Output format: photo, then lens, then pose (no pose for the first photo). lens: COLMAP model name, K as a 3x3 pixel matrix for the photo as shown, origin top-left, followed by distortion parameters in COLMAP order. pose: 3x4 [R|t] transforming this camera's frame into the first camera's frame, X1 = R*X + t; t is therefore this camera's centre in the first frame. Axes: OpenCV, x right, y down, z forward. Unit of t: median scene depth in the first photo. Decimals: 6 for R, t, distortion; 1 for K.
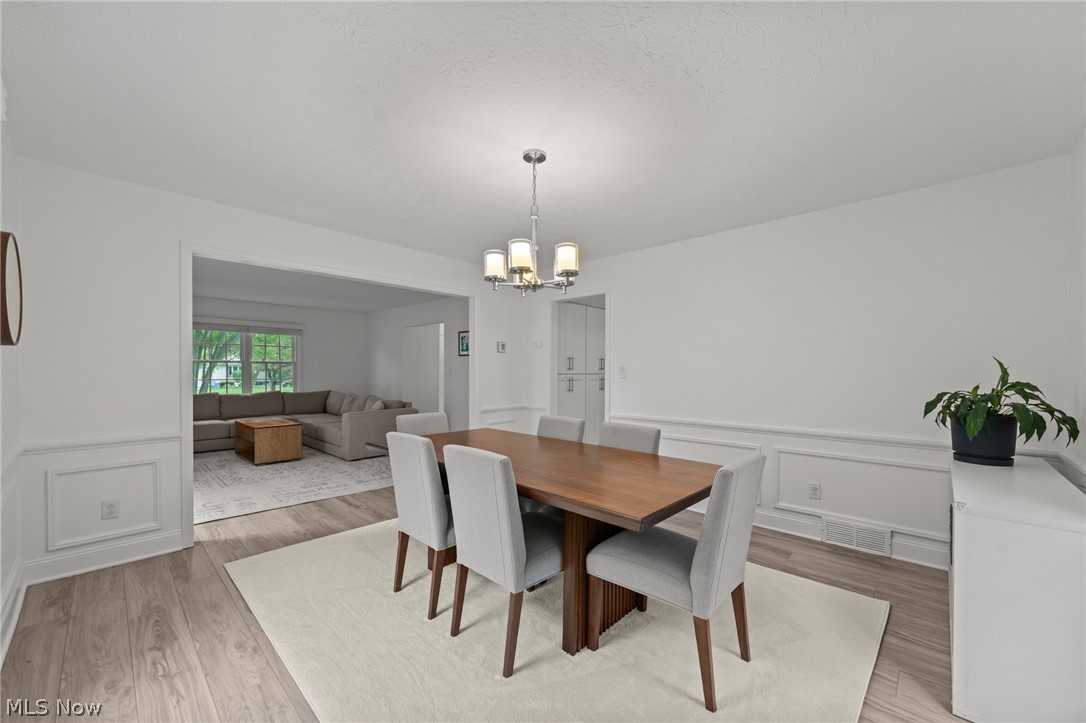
lens RADIAL K [[407.5, 0, 546.0], [0, 407.5, 365.1], [0, 0, 1]] dist [-0.001285, -0.000122]
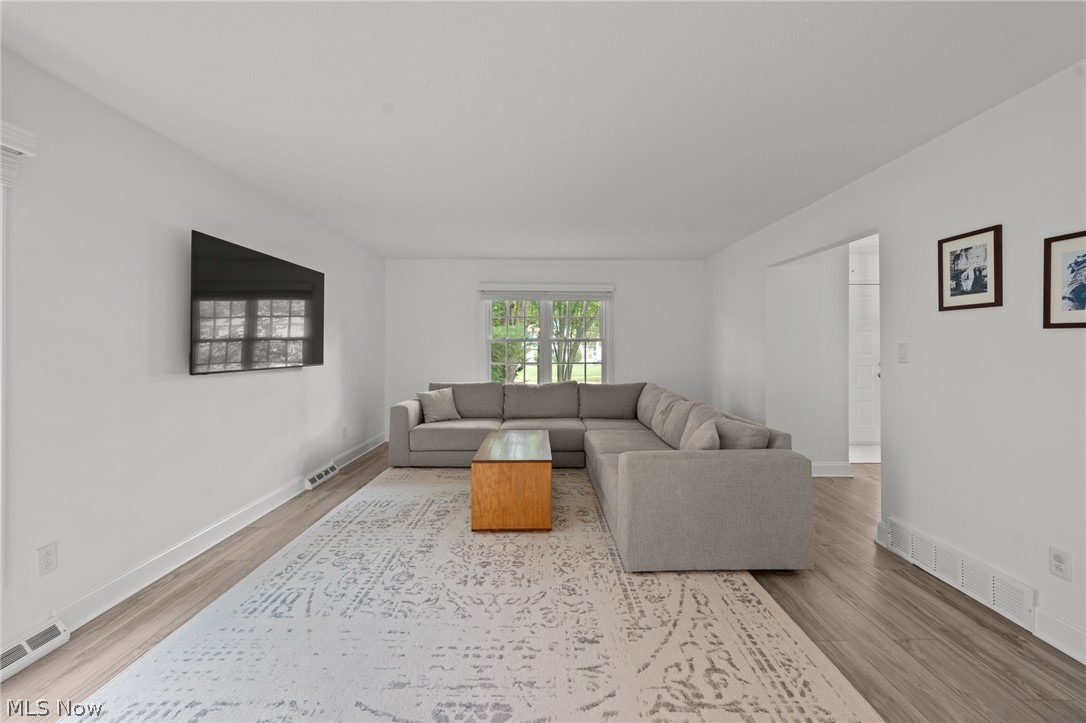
lens RADIAL K [[436.6, 0, 546.5], [0, 436.6, 359.3], [0, 0, 1]] dist [-0.001524, -0.000157]
pose [[0.687388, 0.015292, -0.726130, -0.170037], [0.014348, 0.999297, 0.034627, 0.001266], [0.726149, -0.034221, 0.686685, 0.493246]]
